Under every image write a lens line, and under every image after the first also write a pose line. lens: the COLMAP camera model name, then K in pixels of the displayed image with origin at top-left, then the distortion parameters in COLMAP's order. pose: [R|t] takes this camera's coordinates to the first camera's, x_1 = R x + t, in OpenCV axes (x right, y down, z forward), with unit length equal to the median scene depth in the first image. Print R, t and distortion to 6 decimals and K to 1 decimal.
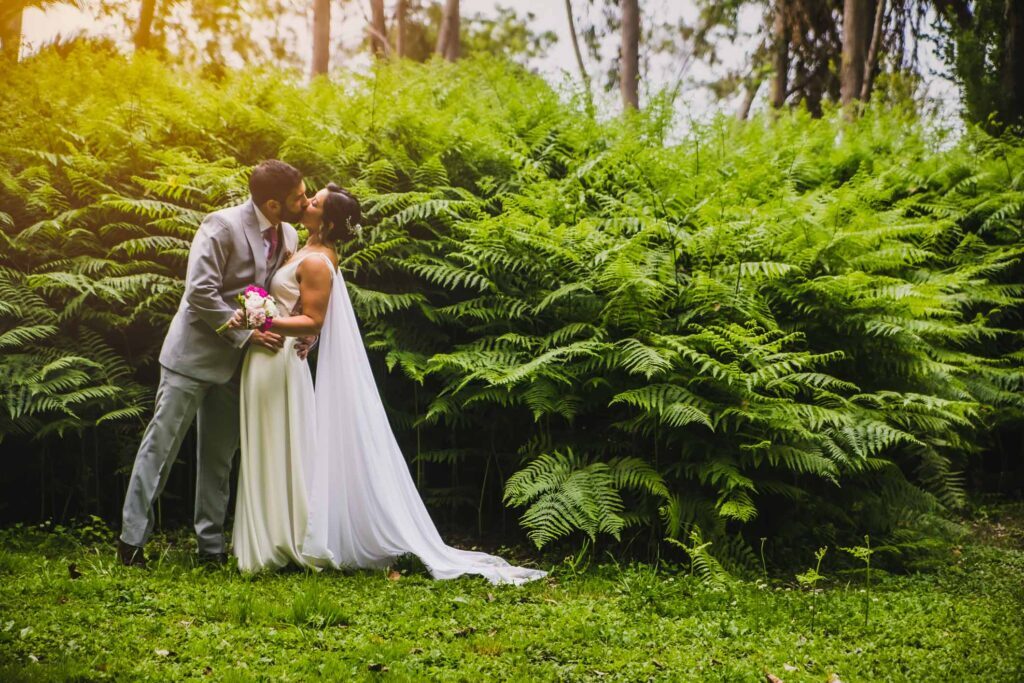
lens RADIAL K [[2065.2, 0, 512.0], [0, 2065.2, 341.5], [0, 0, 1]] dist [-0.022668, 0.078343]
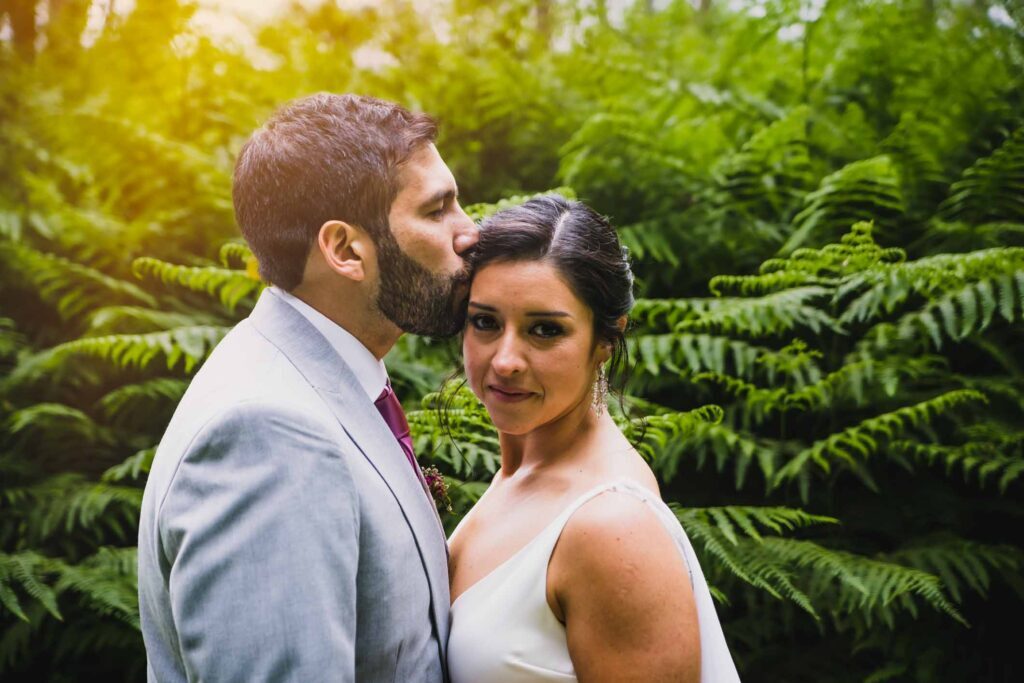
lens RADIAL K [[2065.2, 0, 512.0], [0, 2065.2, 341.5], [0, 0, 1]] dist [-0.022668, 0.078343]
pose [[0.991747, -0.067329, -0.109110, -0.086178], [0.065304, 0.997622, -0.022033, -0.053669], [0.110334, 0.014726, 0.993786, 0.651086]]
